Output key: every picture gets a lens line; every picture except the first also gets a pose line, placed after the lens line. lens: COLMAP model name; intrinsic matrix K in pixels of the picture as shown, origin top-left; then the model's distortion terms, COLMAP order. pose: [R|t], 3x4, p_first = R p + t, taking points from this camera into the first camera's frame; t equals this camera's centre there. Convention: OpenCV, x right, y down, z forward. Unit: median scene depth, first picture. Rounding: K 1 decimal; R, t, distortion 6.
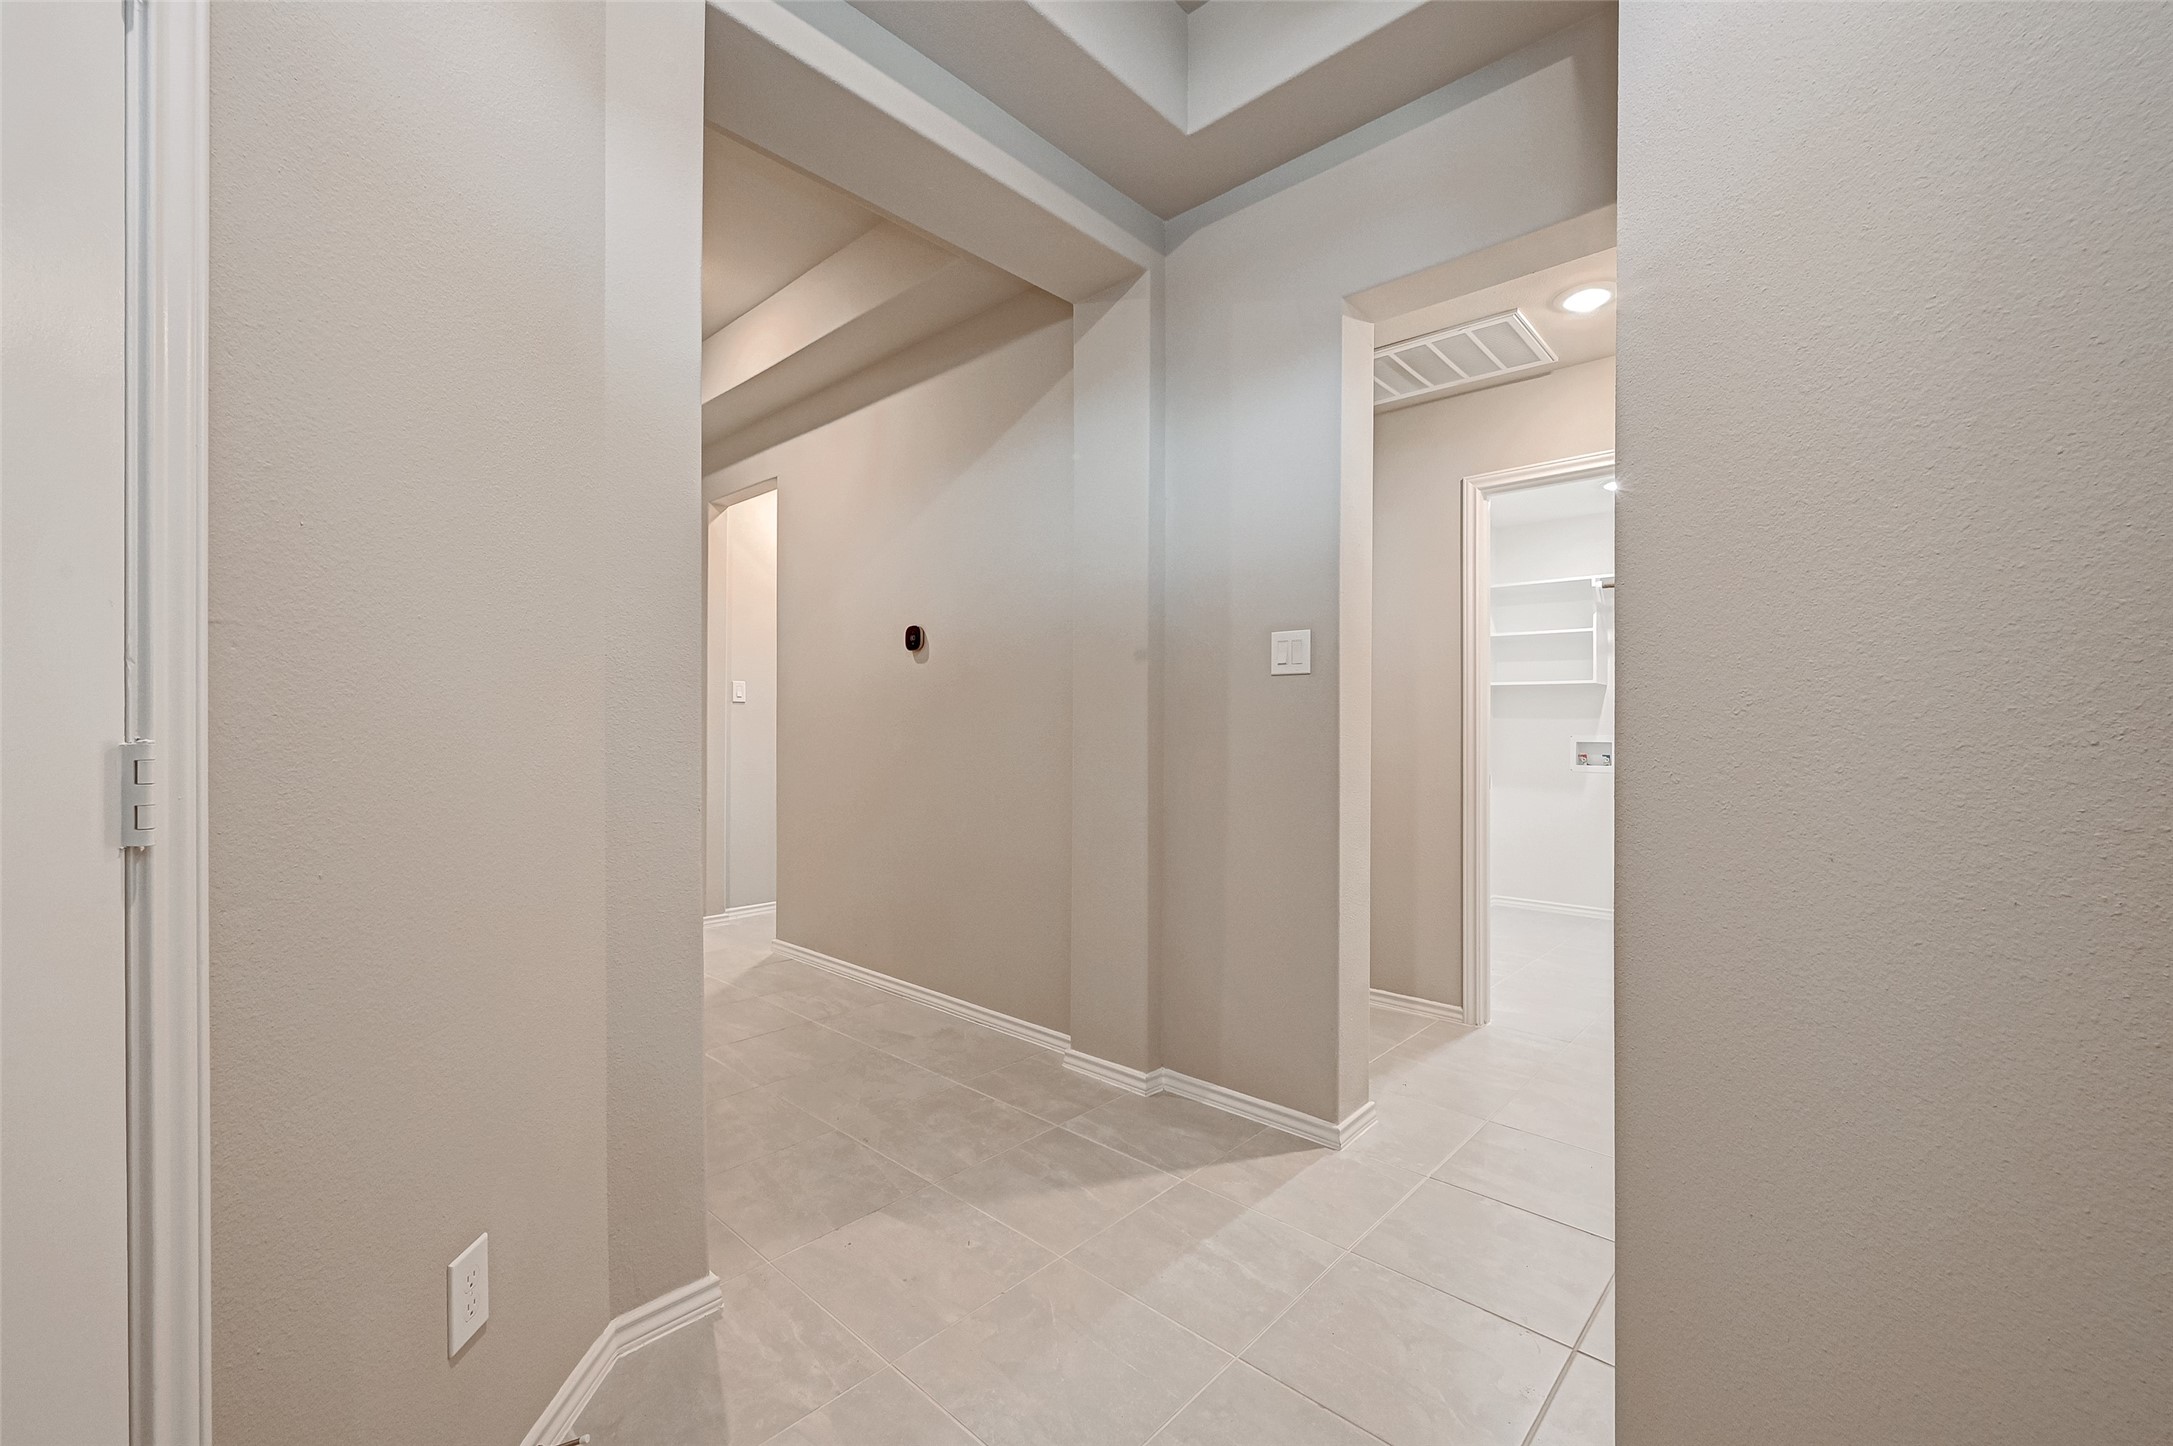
lens RADIAL K [[854.9, 0, 1100.7], [0, 854.9, 724.5], [0, 0, 1]] dist [-0.001548, -0.000137]
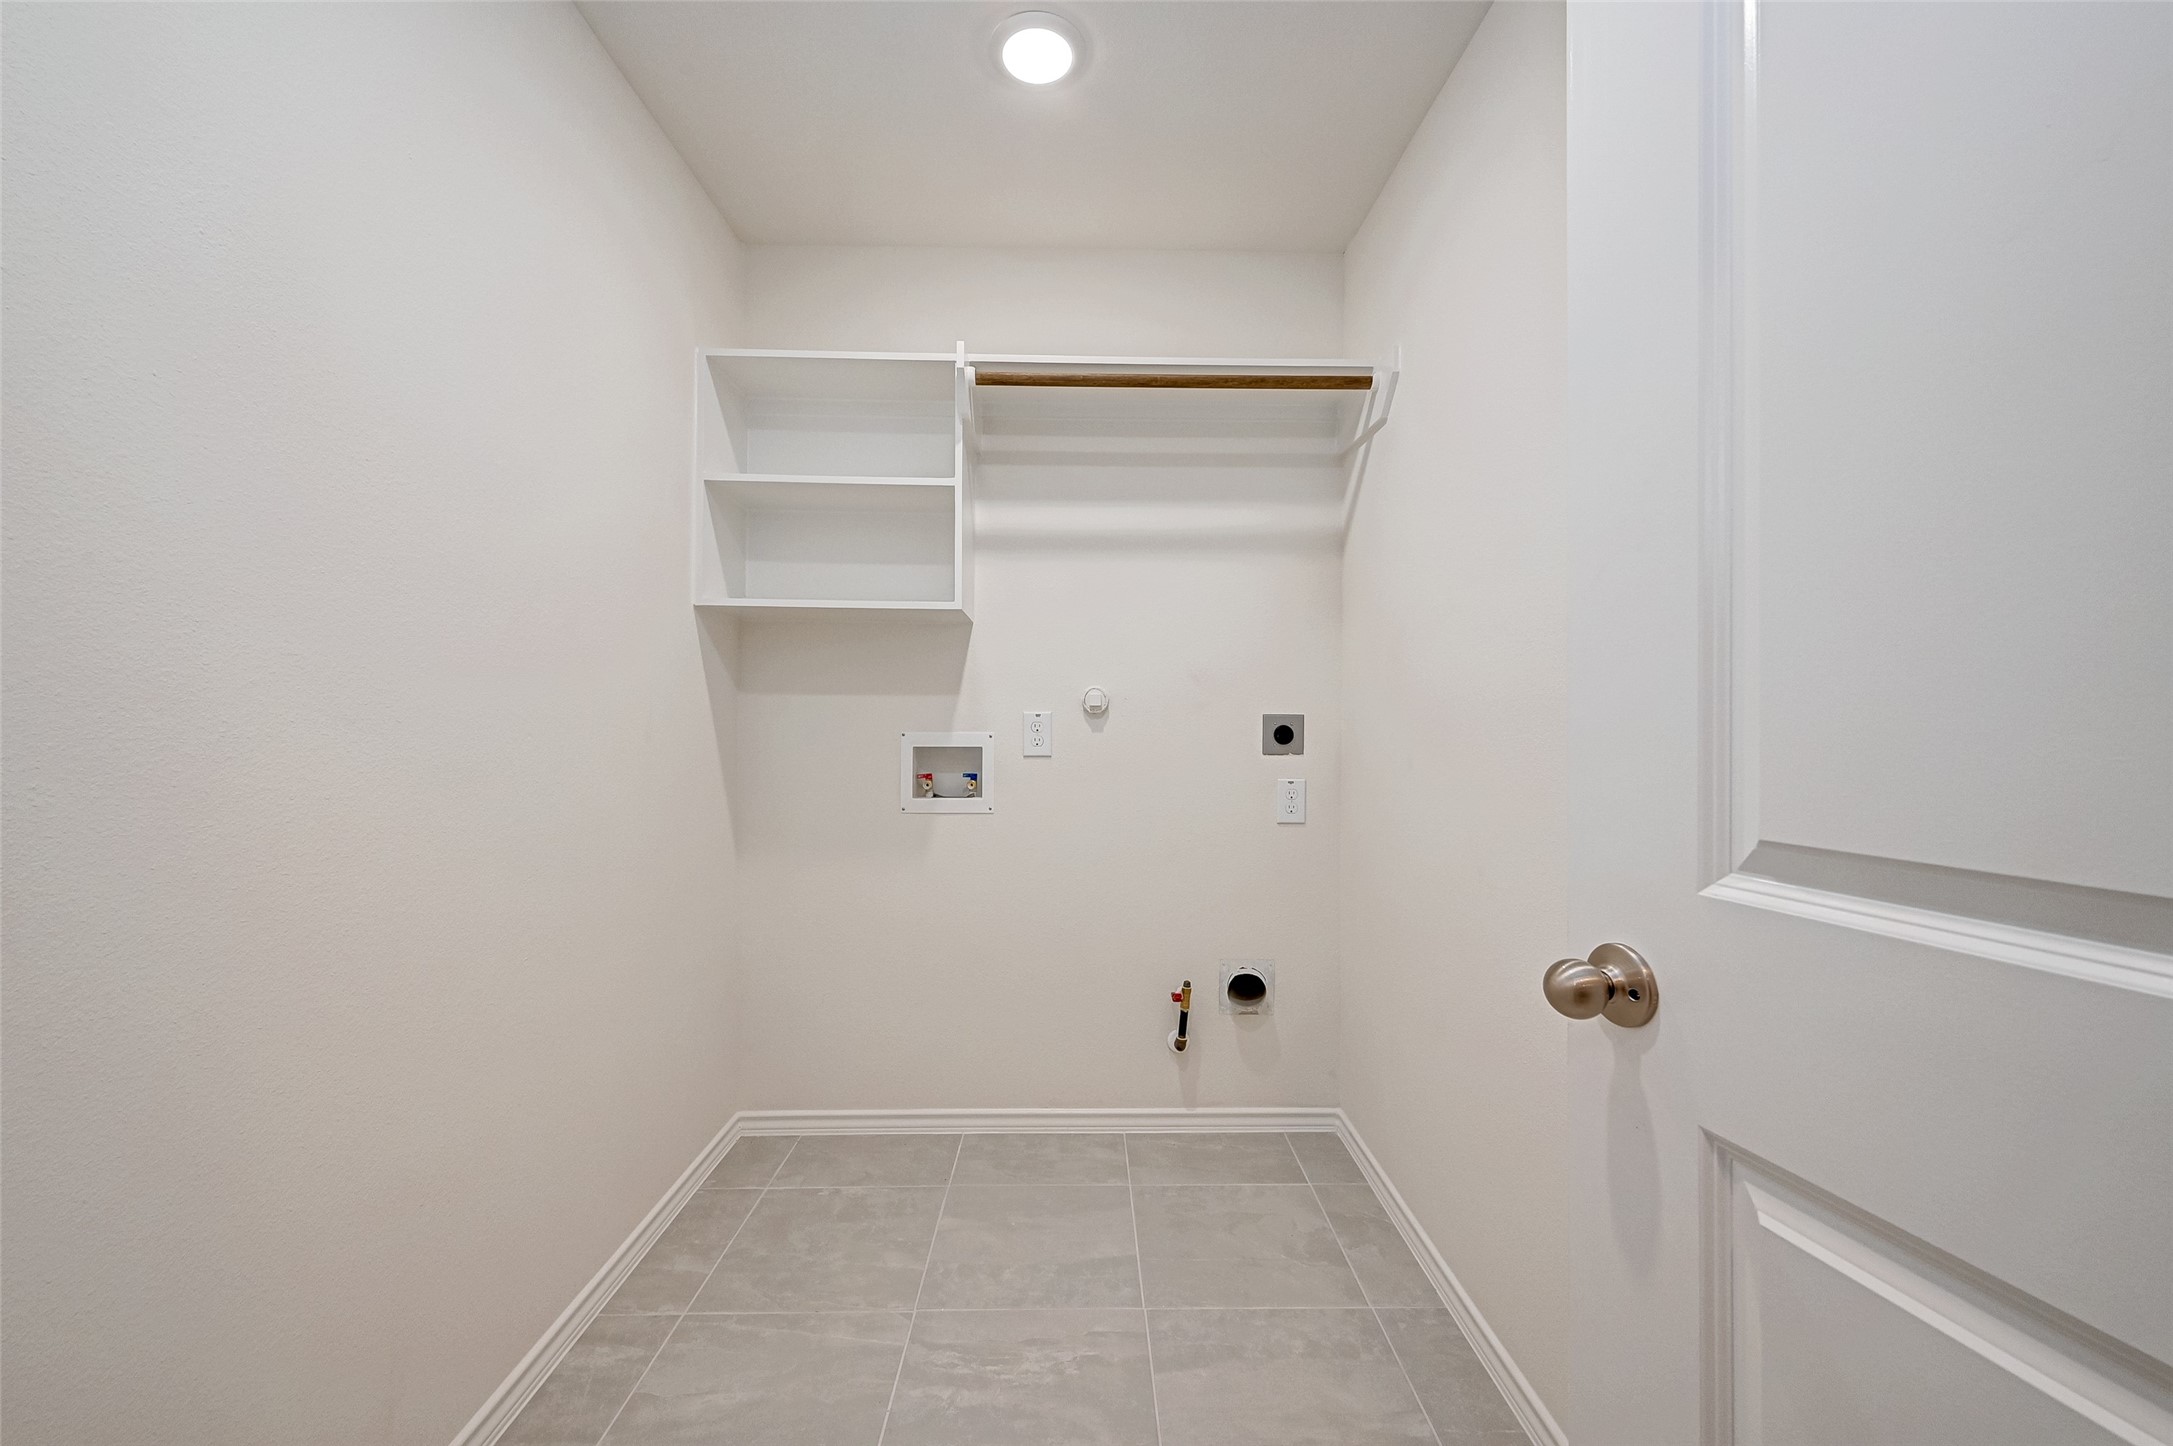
lens RADIAL K [[854.9, 0, 1093.5], [0, 854.9, 712.1], [0, 0, 1]] dist [-0.001548, -0.000137]
pose [[0.719535, 0.007987, 0.694411, 0.323139], [0.004288, 0.999864, -0.015944, 0.009820], [-0.694443, 0.014450, 0.719402, 0.631888]]
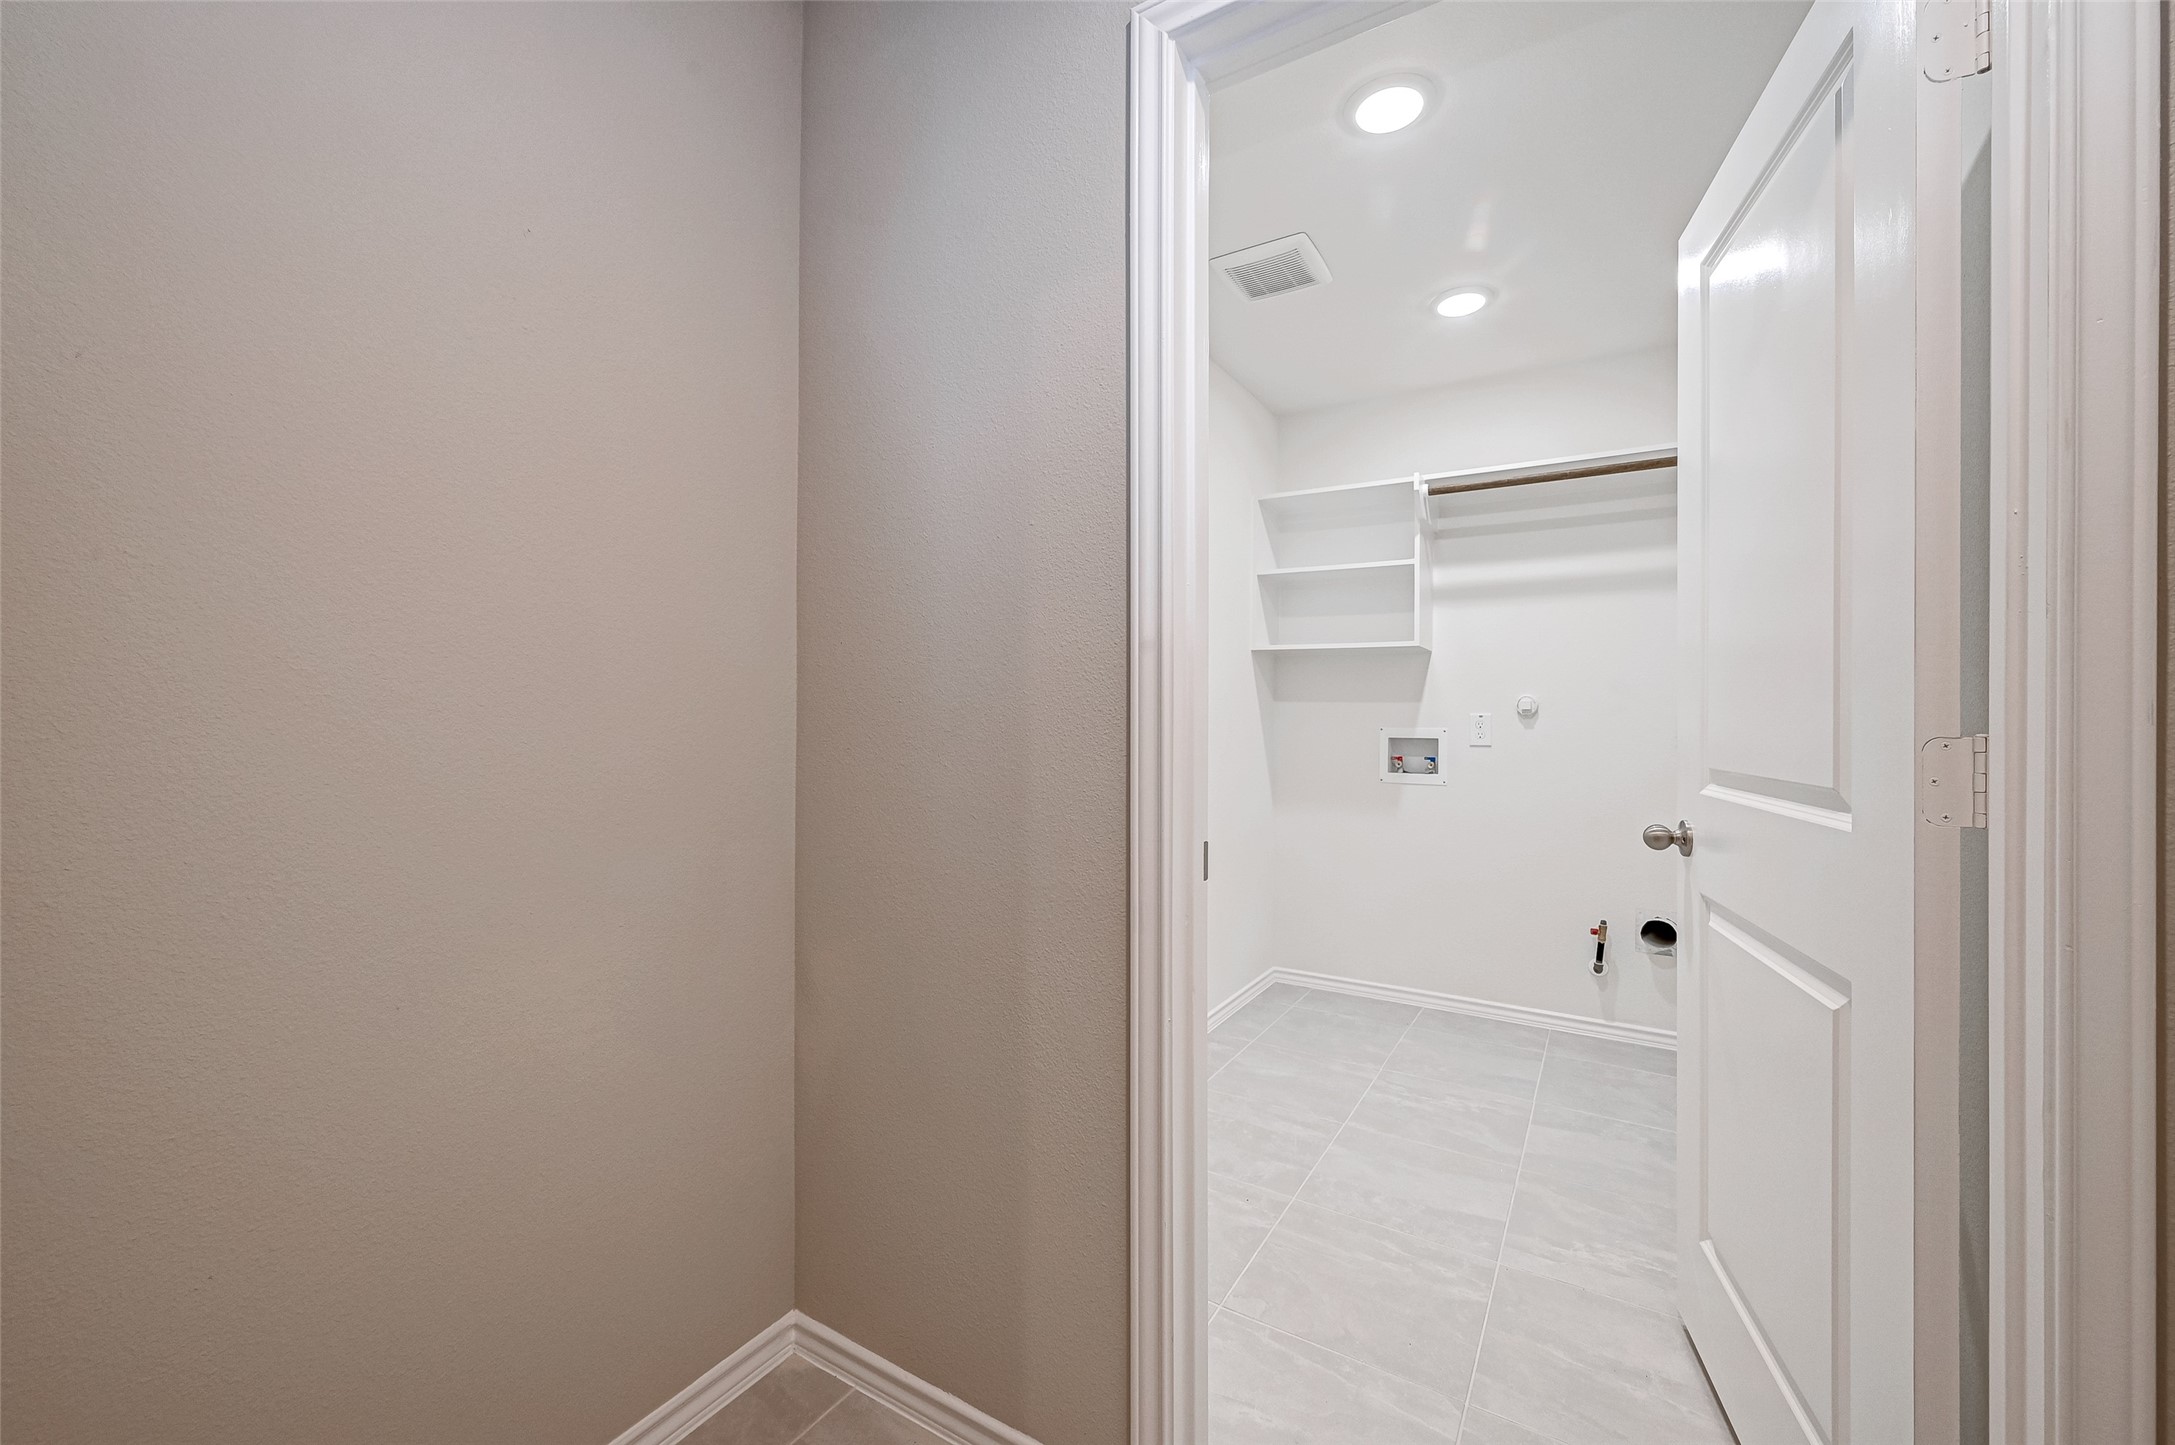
lens RADIAL K [[855.7, 0, 1082.8], [0, 855.7, 718.9], [0, 0, 1]] dist [-0.001548, -0.000137]
pose [[0.982815, 0.005232, 0.184521, 0.209341], [-0.003891, 0.999963, -0.007629, 0.012145], [-0.184554, 0.006780, 0.982799, 0.407358]]
